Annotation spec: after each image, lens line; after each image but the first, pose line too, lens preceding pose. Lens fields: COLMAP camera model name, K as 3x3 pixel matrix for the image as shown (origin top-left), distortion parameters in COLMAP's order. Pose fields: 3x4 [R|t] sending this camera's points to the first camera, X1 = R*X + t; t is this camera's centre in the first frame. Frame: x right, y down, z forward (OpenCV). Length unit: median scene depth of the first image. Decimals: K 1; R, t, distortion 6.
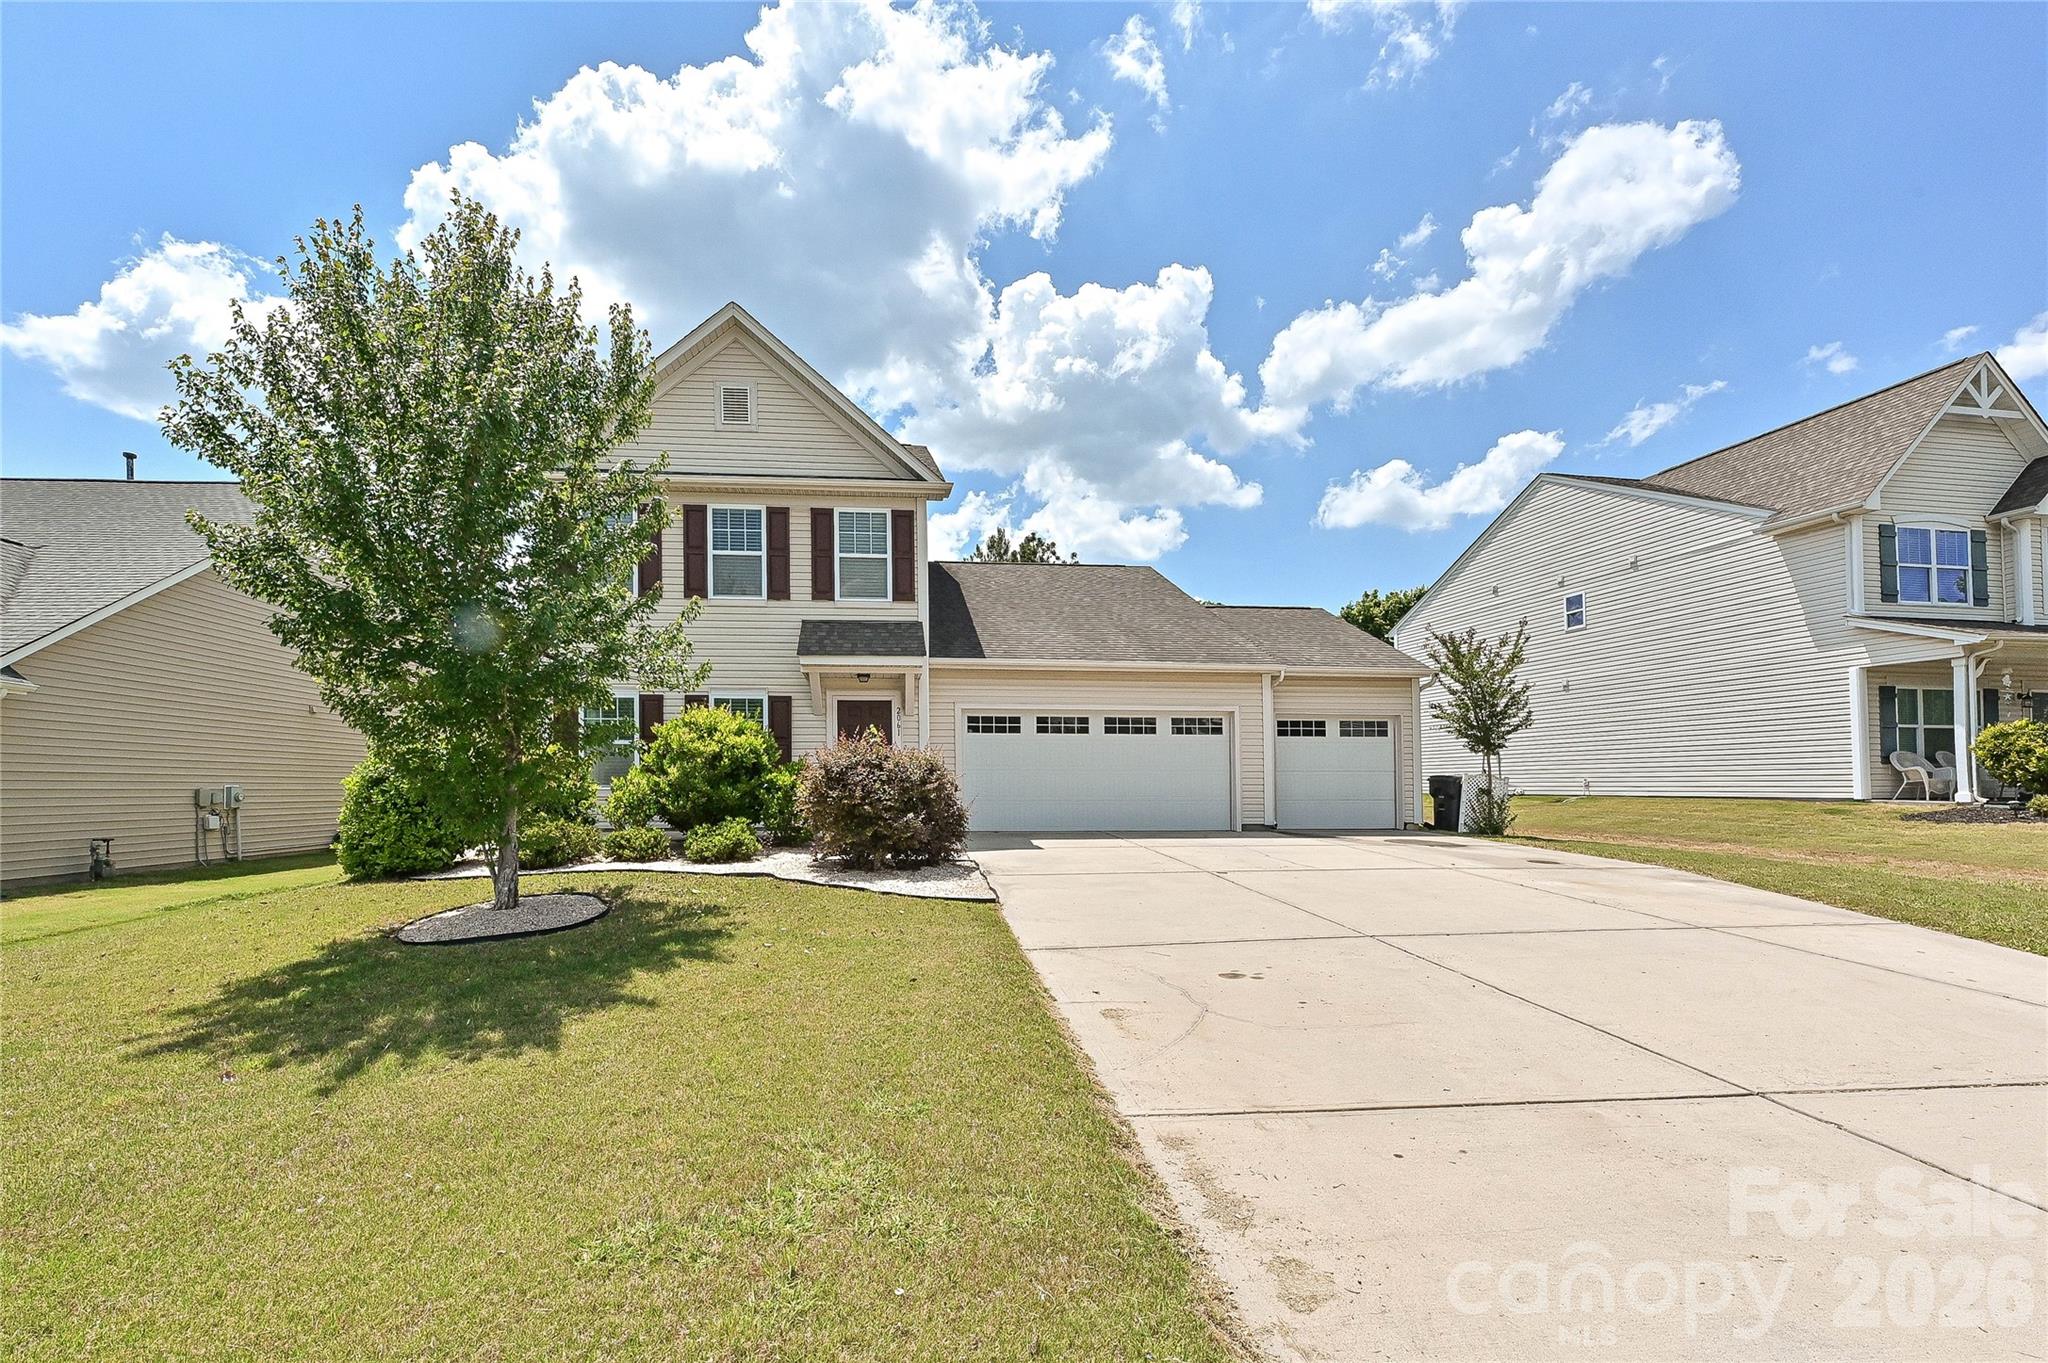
lens RADIAL K [[819.6, 0, 902.3], [0, 819.6, 770.1], [0, 0, 1]] dist [0.002577, -0.000586]
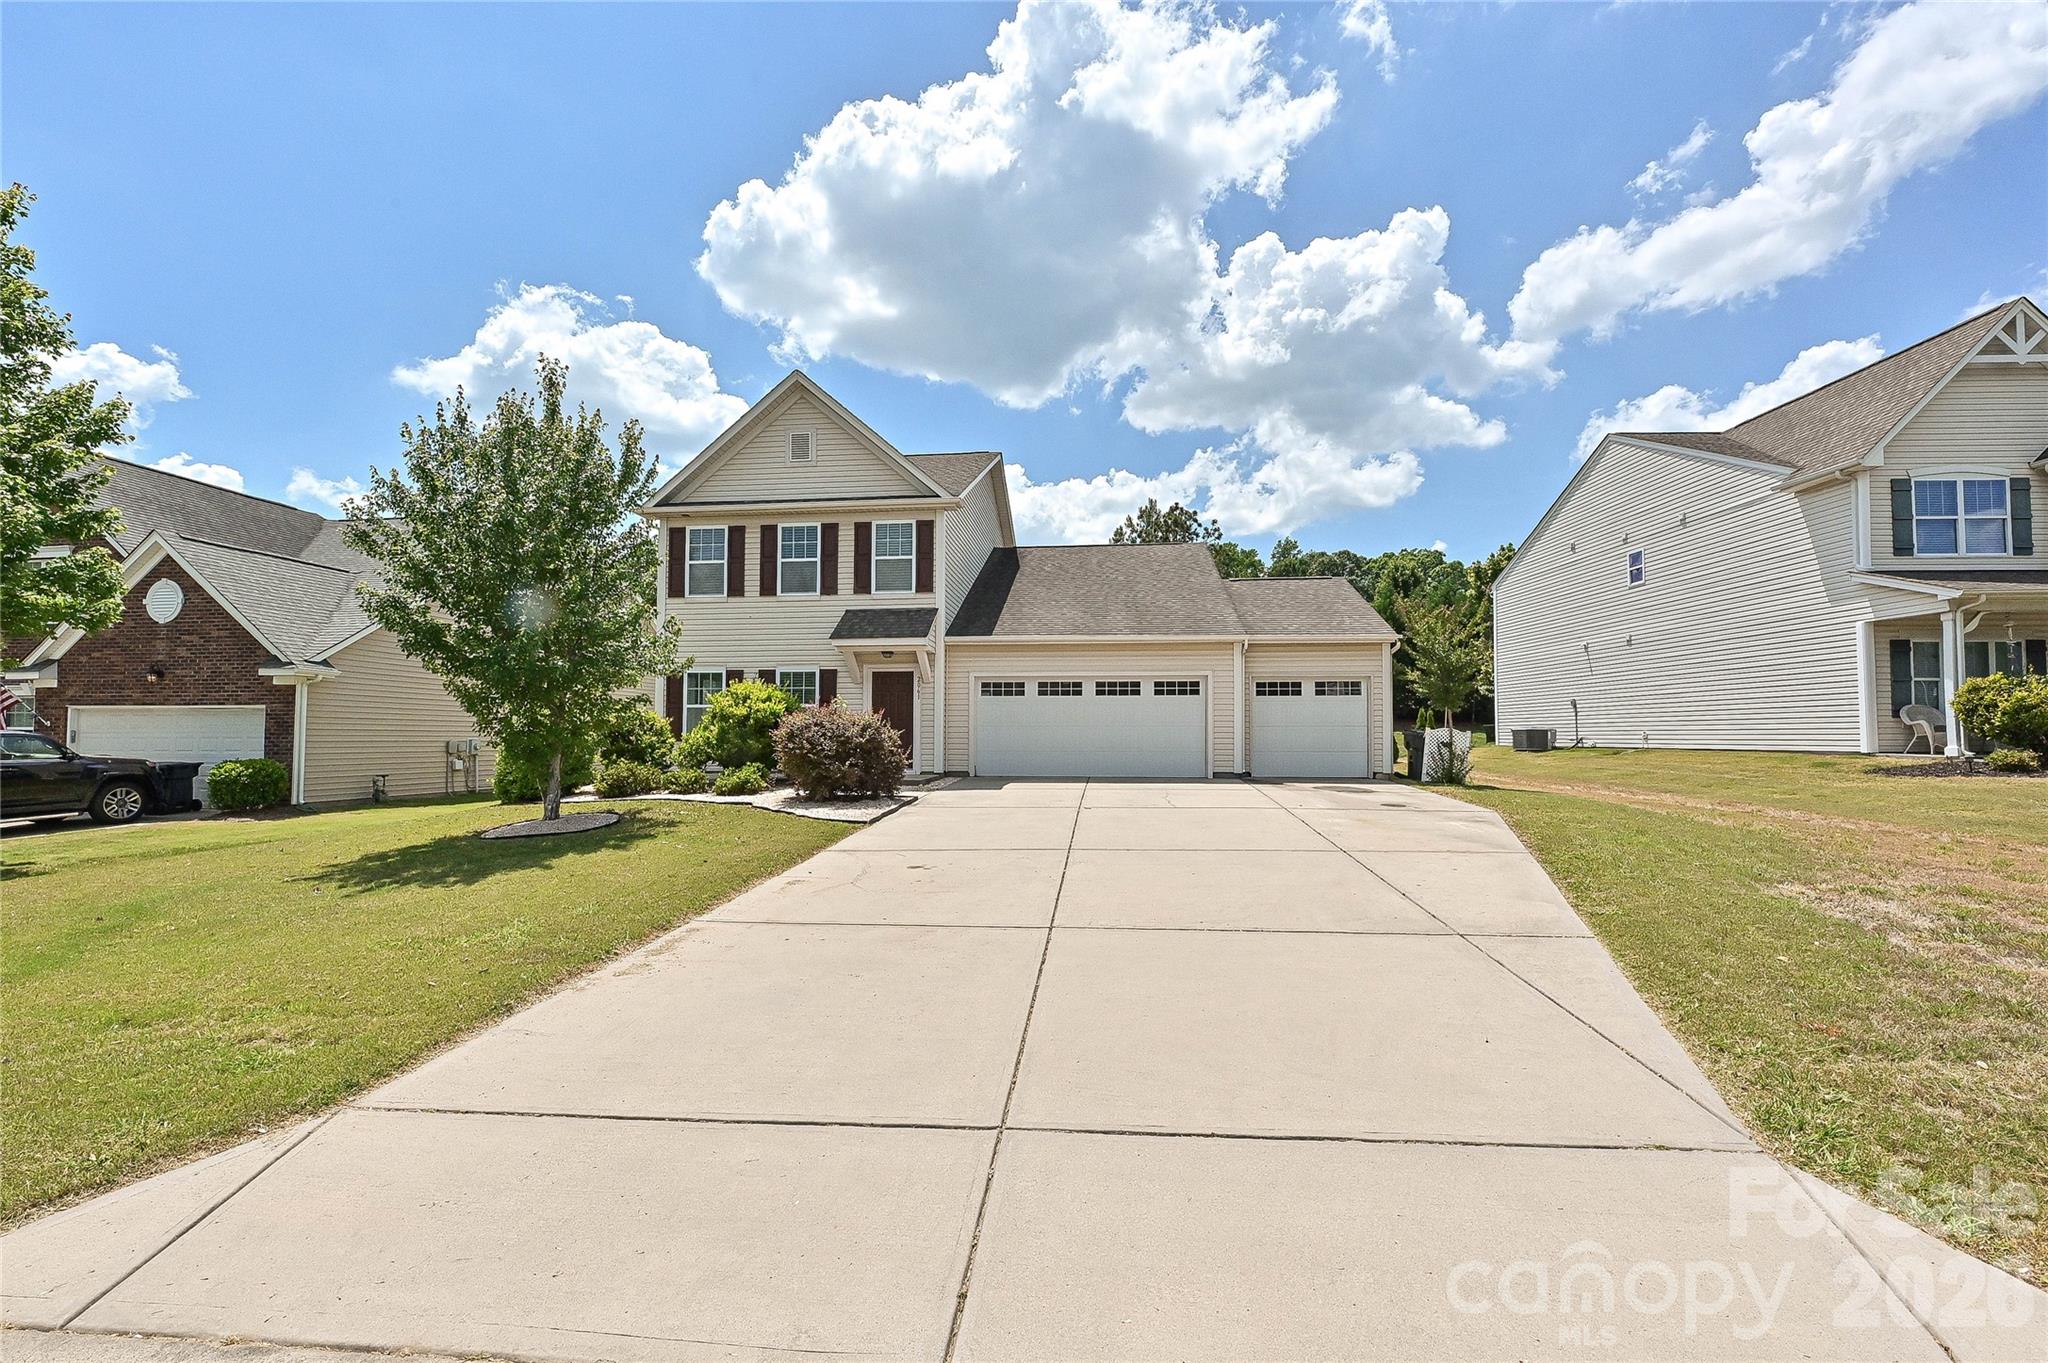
lens RADIAL K [[819.6, 0, 1032.7], [0, 819.6, 690.6], [0, 0, 1]] dist [0.002577, -0.000586]
pose [[0.982556, -0.010105, -0.185690, 0.248530], [0.003280, 0.999309, -0.037025, -0.004807], [0.185936, 0.035770, 0.981911, -0.125452]]
